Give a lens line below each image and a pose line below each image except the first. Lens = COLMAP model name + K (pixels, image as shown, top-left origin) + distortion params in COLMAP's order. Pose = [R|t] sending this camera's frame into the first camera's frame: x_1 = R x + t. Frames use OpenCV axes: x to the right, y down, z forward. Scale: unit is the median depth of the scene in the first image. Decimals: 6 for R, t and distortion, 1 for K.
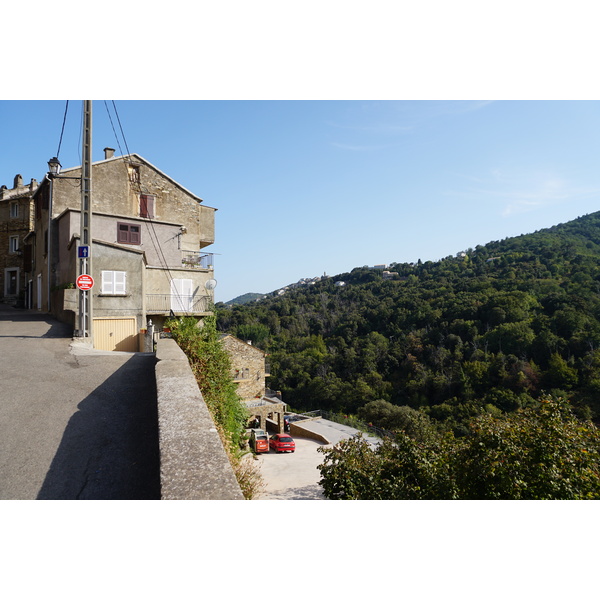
lens RADIAL K [[436.8, 0, 300.0], [0, 436.8, 300.0], [0, 0, 1]] dist [-0.011333, -0.004529]
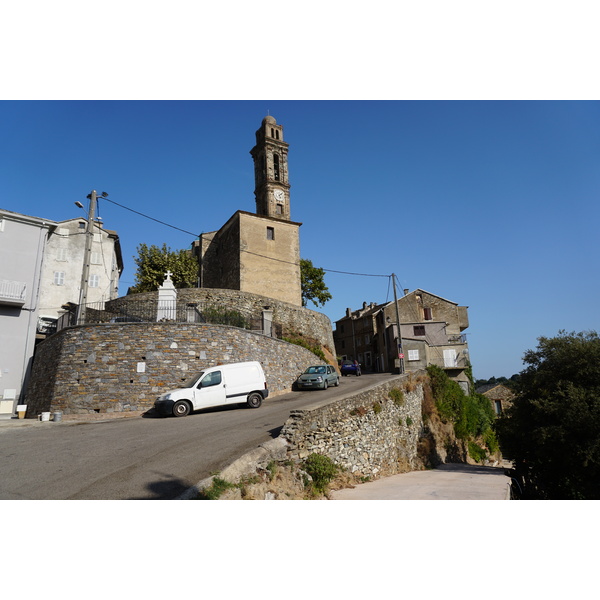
lens RADIAL K [[436.8, 0, 300.0], [0, 436.8, 300.0], [0, 0, 1]] dist [-0.011333, -0.004529]
pose [[0.763918, -0.164709, -0.623939, 0.441068], [0.064208, 0.981480, -0.180481, 0.038678], [0.642111, 0.097811, 0.760346, -0.855443]]
